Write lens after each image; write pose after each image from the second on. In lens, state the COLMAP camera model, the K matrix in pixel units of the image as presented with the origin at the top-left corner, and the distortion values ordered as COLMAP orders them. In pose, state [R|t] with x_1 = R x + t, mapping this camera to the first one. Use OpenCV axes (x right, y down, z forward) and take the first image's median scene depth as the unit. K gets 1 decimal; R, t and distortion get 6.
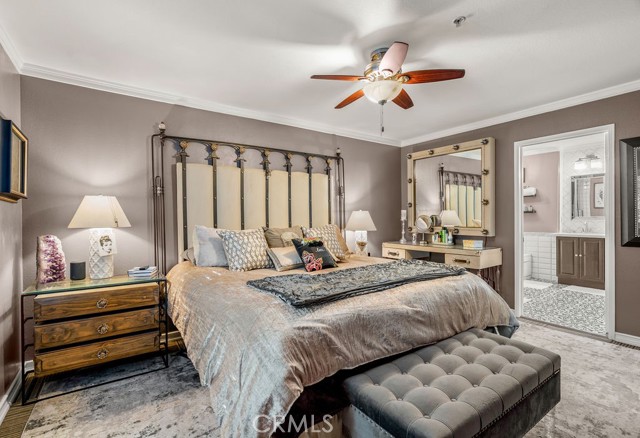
lens RADIAL K [[304.1, 0, 301.9], [0, 304.1, 219.4], [0, 0, 1]] dist [0.006509, -0.000130]
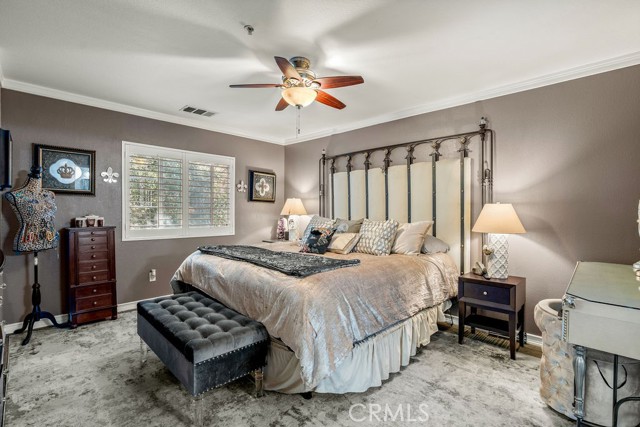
lens RADIAL K [[291.5, 0, 320.5], [0, 291.5, 211.6], [0, 0, 1]] dist [-0.003155, 0.000185]
pose [[0.214731, 0.015121, -0.976556, 0.861996], [-0.013655, 0.999829, 0.012479, -0.015252], [0.976578, 0.010655, 0.214900, 0.565657]]
